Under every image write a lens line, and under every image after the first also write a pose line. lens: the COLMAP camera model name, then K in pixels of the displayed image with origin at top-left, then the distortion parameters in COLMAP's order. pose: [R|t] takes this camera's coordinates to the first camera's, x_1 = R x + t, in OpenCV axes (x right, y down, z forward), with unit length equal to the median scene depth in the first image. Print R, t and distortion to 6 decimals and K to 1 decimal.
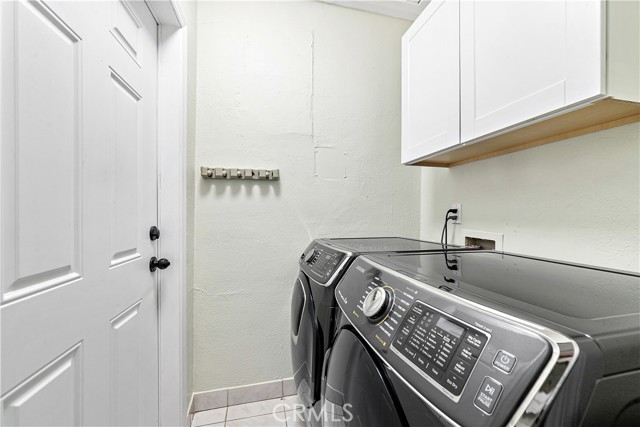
lens RADIAL K [[253.9, 0, 319.5], [0, 253.9, 213.0], [0, 0, 1]] dist [-0.004511, 0.000004]
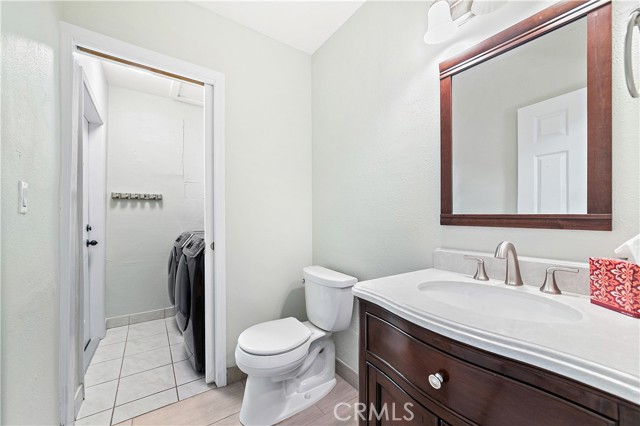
lens RADIAL K [[253.9, 0, 321.4], [0, 253.9, 217.7], [0, 0, 1]] dist [-0.004511, 0.000004]
pose [[0.934050, -0.003851, 0.357123, 0.272228], [0.005025, 0.999985, -0.002360, 0.009624], [-0.357108, 0.003999, 0.934054, -1.162954]]
